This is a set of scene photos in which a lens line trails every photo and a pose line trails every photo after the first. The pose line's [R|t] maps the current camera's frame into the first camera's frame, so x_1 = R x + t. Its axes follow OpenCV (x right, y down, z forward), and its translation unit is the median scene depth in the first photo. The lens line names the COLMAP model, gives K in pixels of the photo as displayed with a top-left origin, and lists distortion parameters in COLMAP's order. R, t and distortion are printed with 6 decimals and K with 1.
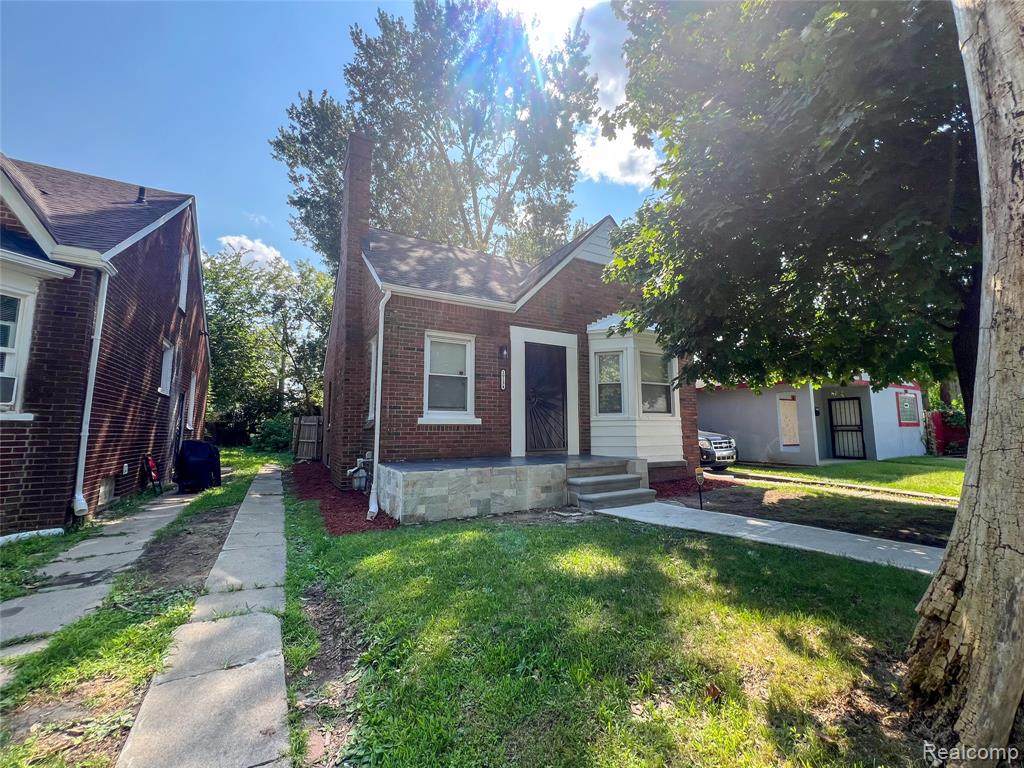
lens RADIAL K [[415.6, 0, 504.4], [0, 415.6, 387.5], [0, 0, 1]] dist [-0.002170, -0.000116]
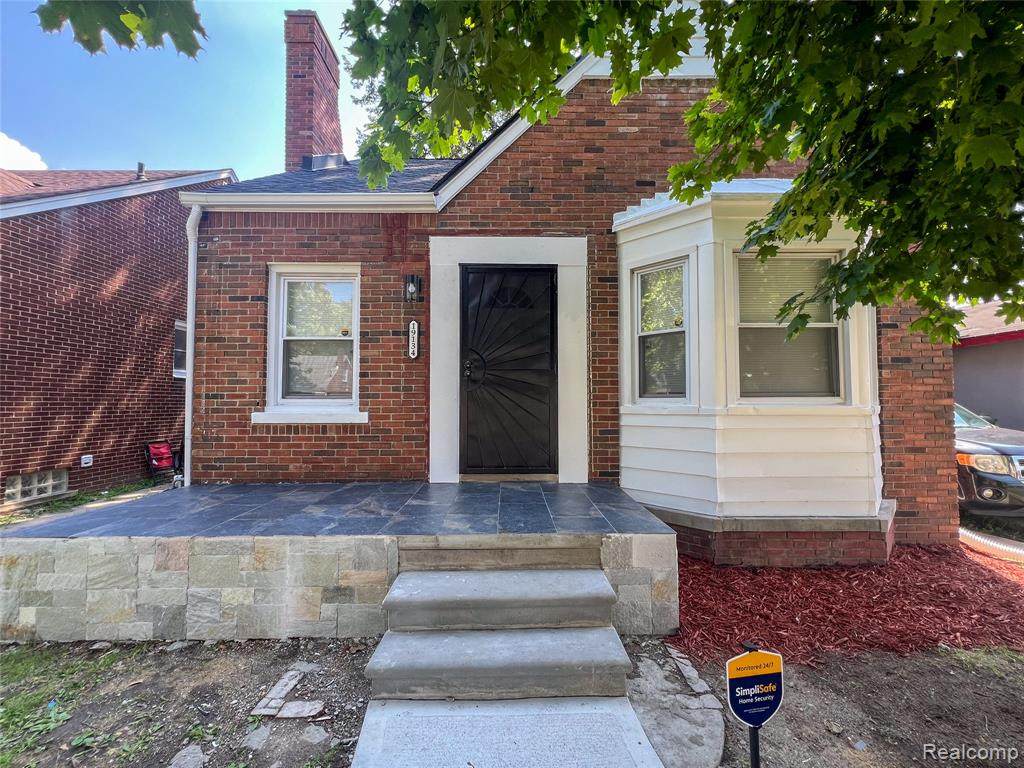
lens RADIAL K [[415.6, 0, 513.9], [0, 415.6, 385.1], [0, 0, 1]] dist [-0.002170, -0.000116]
pose [[0.881695, -0.016036, -0.471548, 0.365169], [0.048329, 0.997235, 0.056452, 0.015790], [0.469338, -0.072563, 0.880032, 0.582762]]
